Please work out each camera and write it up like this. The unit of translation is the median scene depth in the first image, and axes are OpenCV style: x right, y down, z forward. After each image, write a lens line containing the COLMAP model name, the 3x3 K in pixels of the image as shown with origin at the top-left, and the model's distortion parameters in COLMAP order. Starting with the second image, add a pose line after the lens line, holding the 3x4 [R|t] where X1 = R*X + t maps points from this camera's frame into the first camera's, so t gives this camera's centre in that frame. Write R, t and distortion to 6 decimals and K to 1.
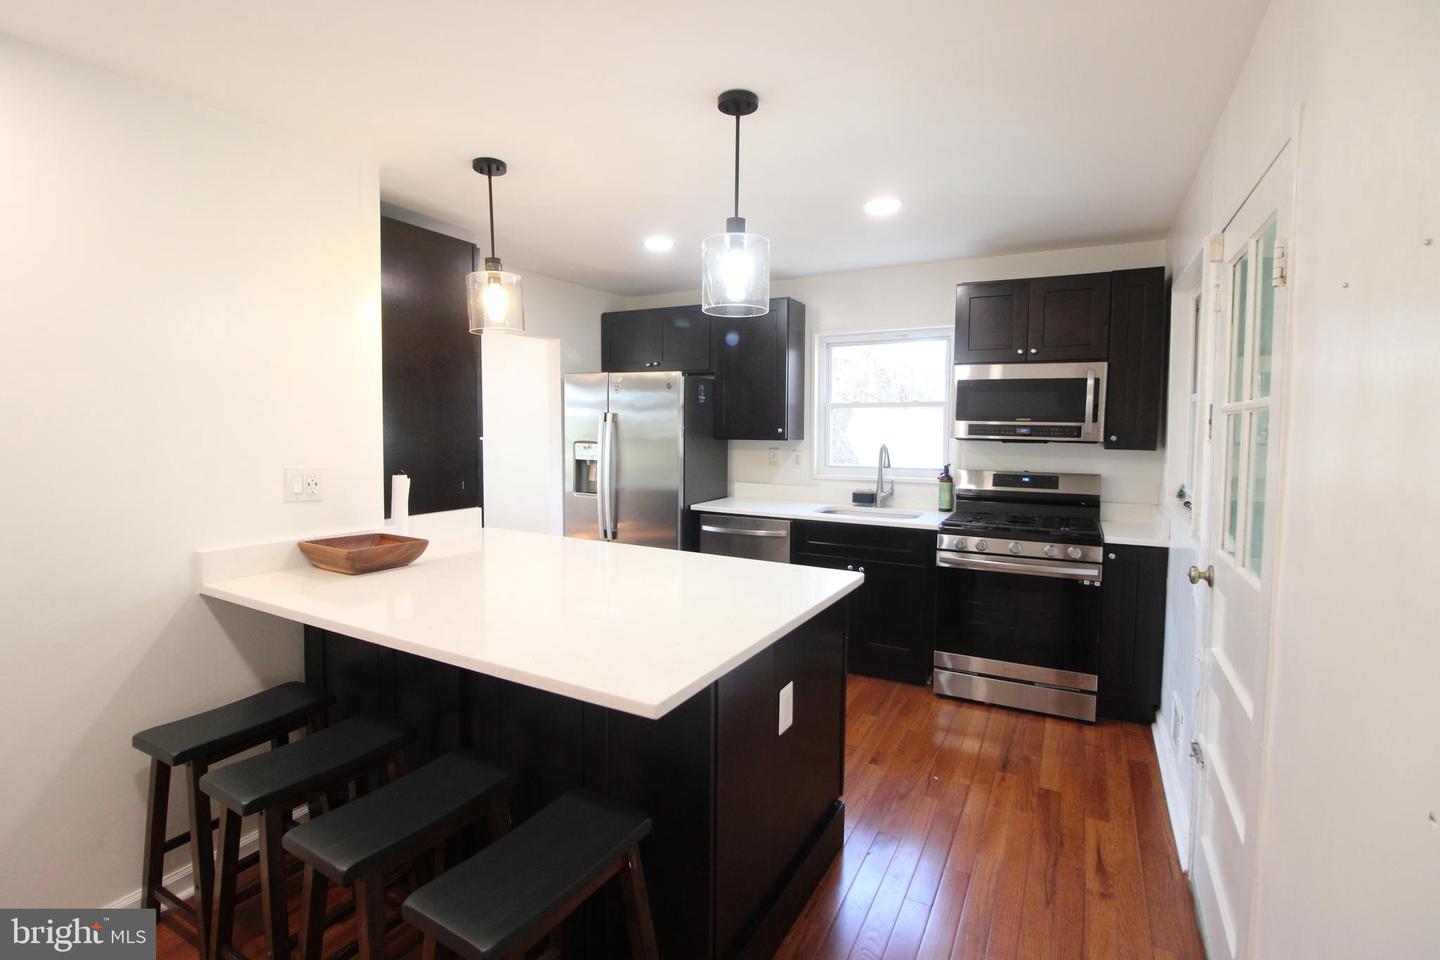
lens RADIAL K [[670.6, 0, 708.1], [0, 670.6, 473.1], [0, 0, 1]] dist [-0.006814, -0.008614]
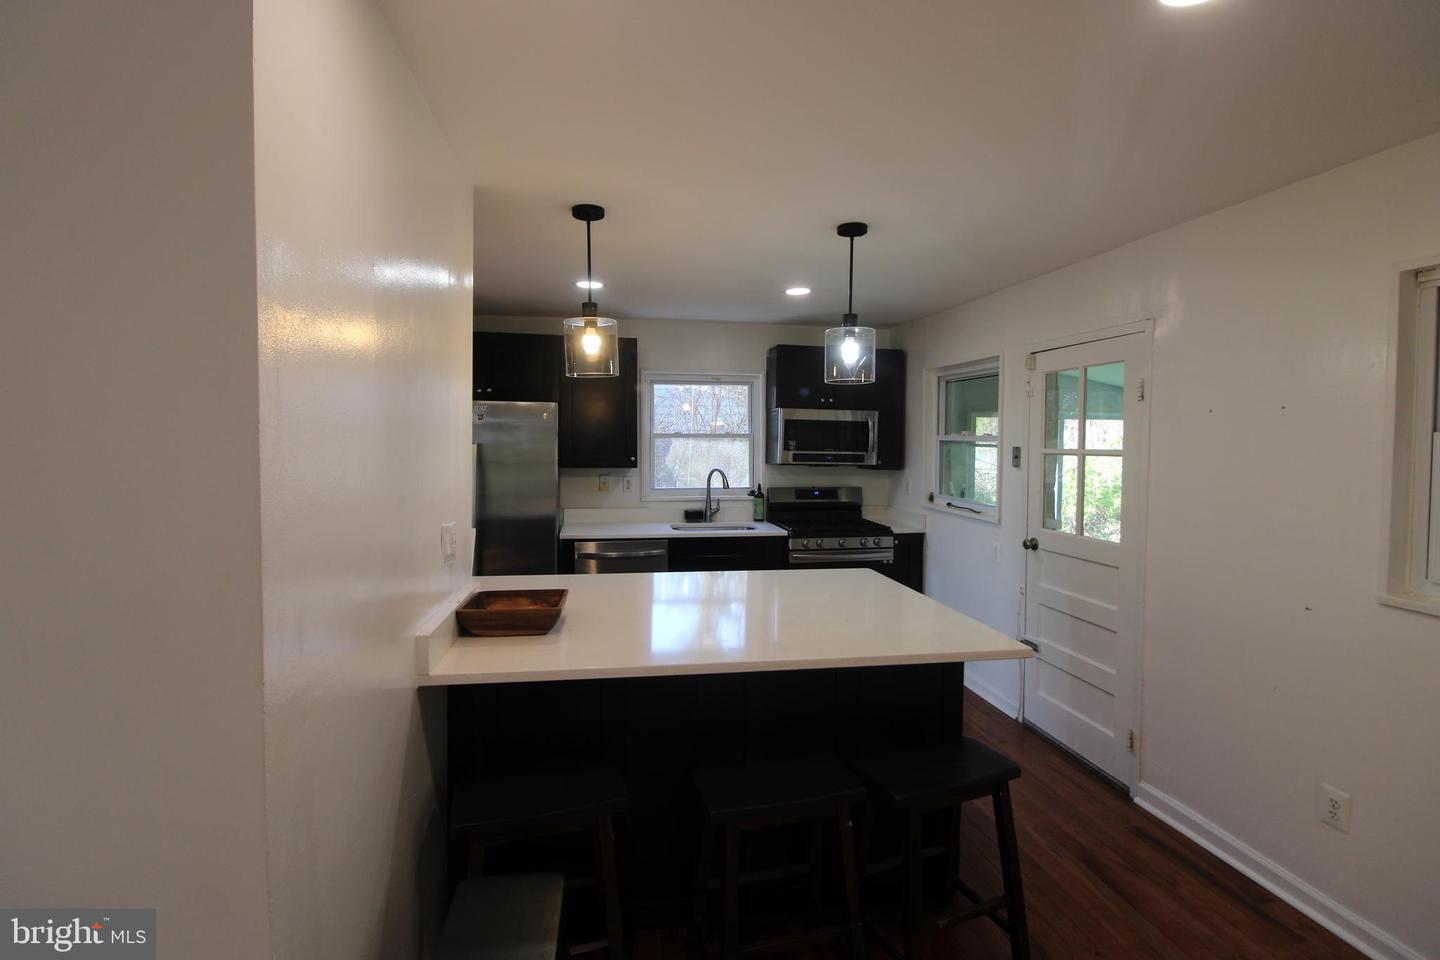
lens RADIAL K [[670.6, 0, 713.0], [0, 670.6, 476.1], [0, 0, 1]] dist [-0.006814, -0.008614]
pose [[0.775258, -0.037099, 0.630555, -0.520979], [0.044633, 0.998996, 0.003901, -0.037372], [-0.630066, 0.025119, 0.776135, 0.071272]]
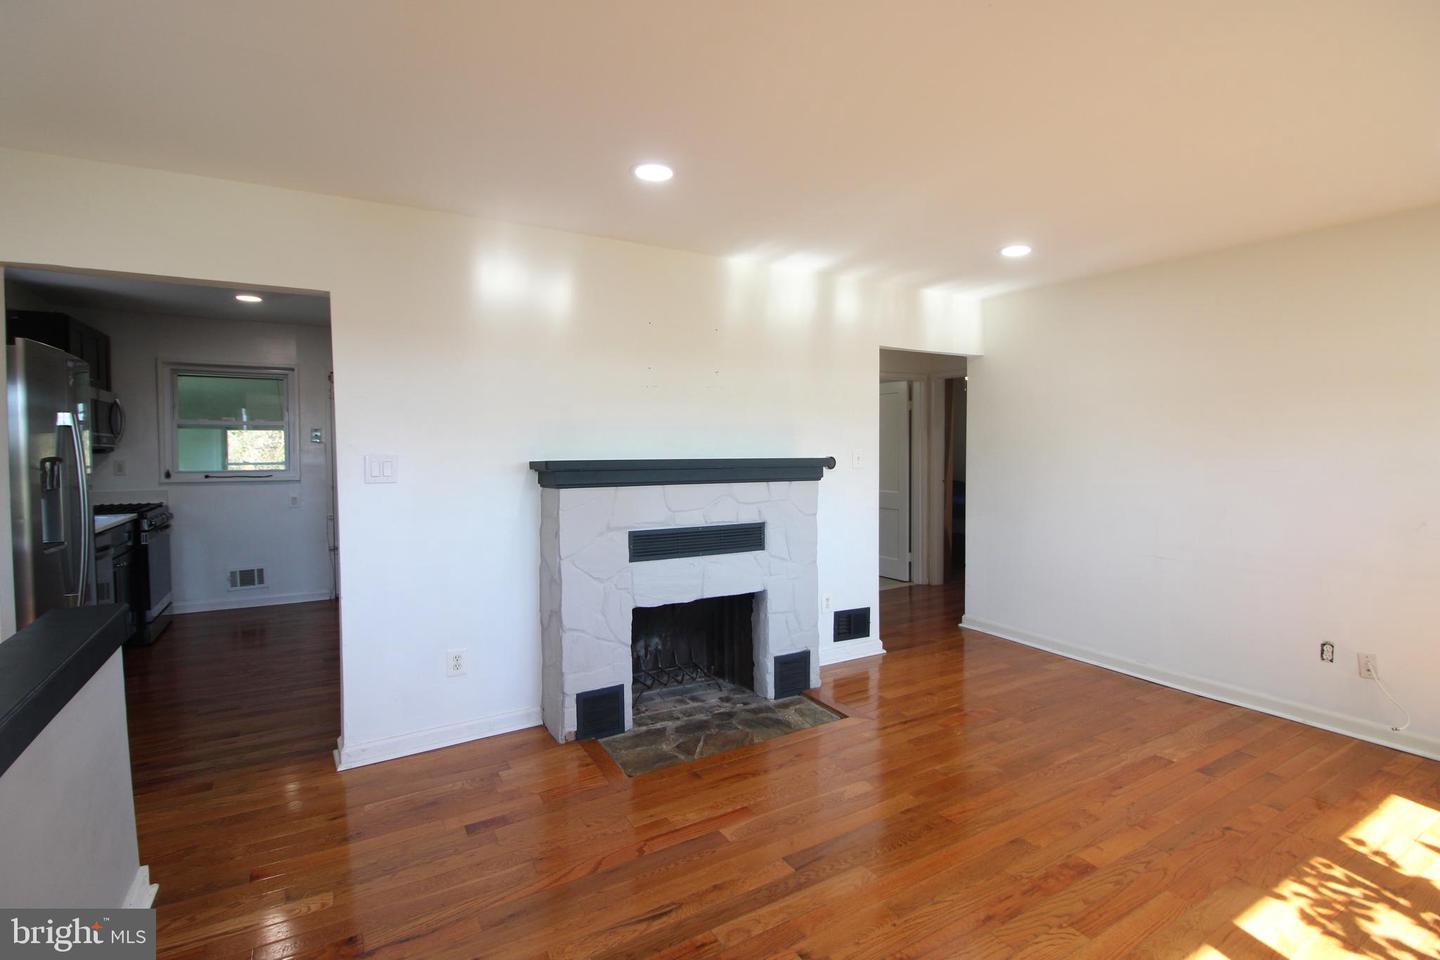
lens RADIAL K [[670.6, 0, 727.4], [0, 670.6, 469.4], [0, 0, 1]] dist [-0.006814, -0.008614]
pose [[-0.869328, -0.031247, 0.493246, -1.114262], [0.027431, 0.993411, 0.111278, -0.105676], [-0.493473, 0.110268, -0.862743, 1.350365]]
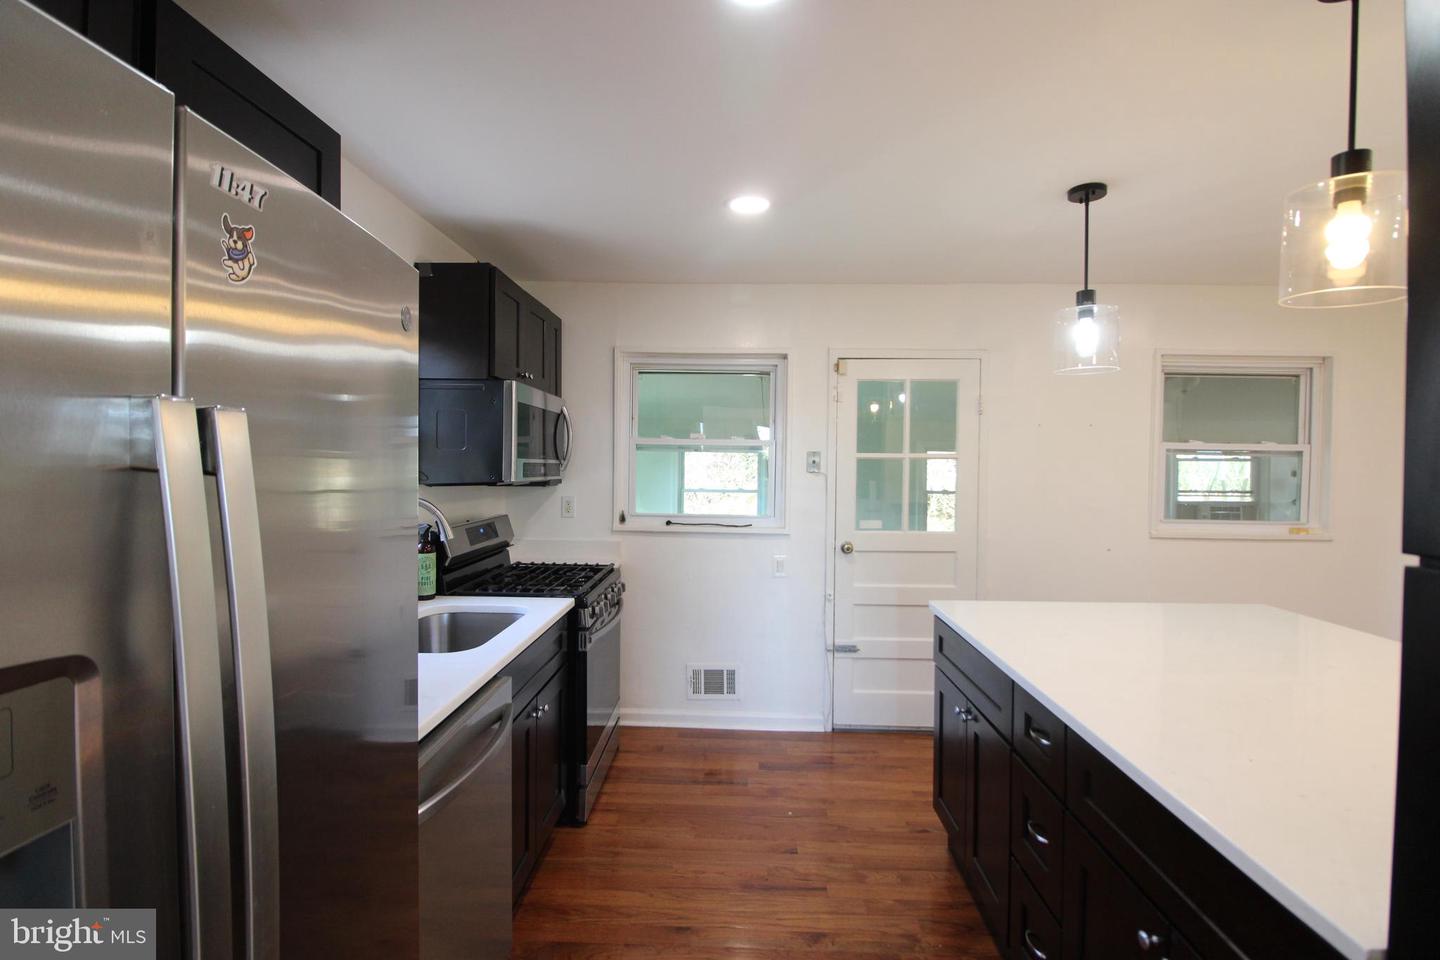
lens RADIAL K [[670.6, 0, 715.3], [0, 670.6, 471.1], [0, 0, 1]] dist [-0.006814, -0.008614]
pose [[-0.459663, -0.028911, 0.887622, -0.348039], [0.051684, 0.996905, 0.059236, -0.089521], [-0.886588, 0.073104, -0.456747, 1.055510]]
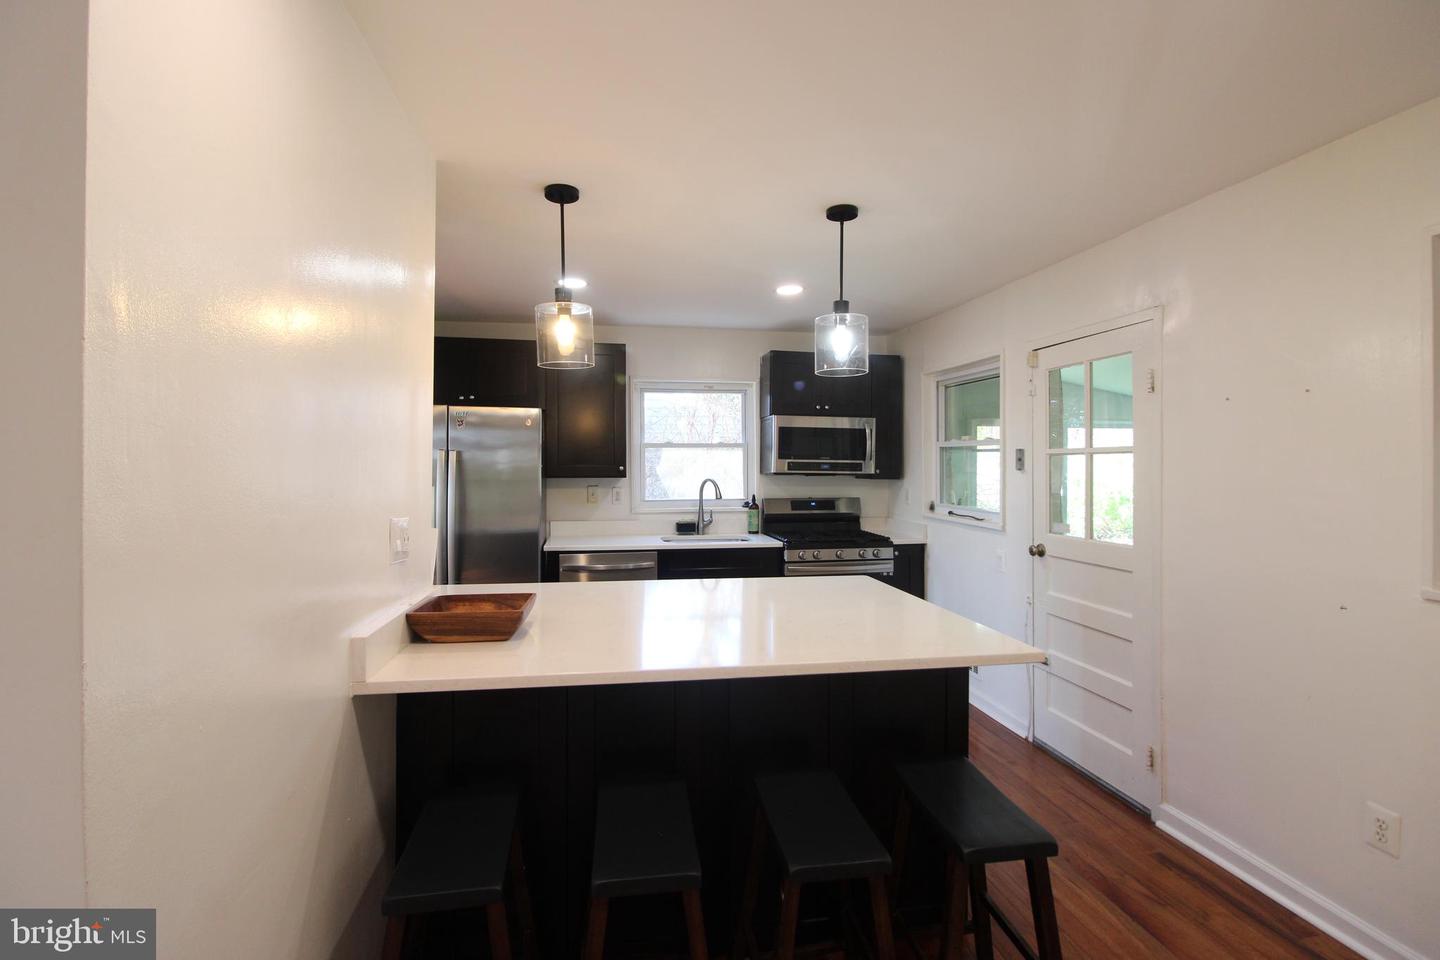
lens RADIAL K [[670.6, 0, 715.5], [0, 670.6, 475.9], [0, 0, 1]] dist [-0.006814, -0.008614]
pose [[0.774774, -0.018235, 0.631976, -0.480076], [0.050301, 0.998193, -0.032865, -0.010944], [-0.630234, 0.057252, 0.774291, 0.095770]]
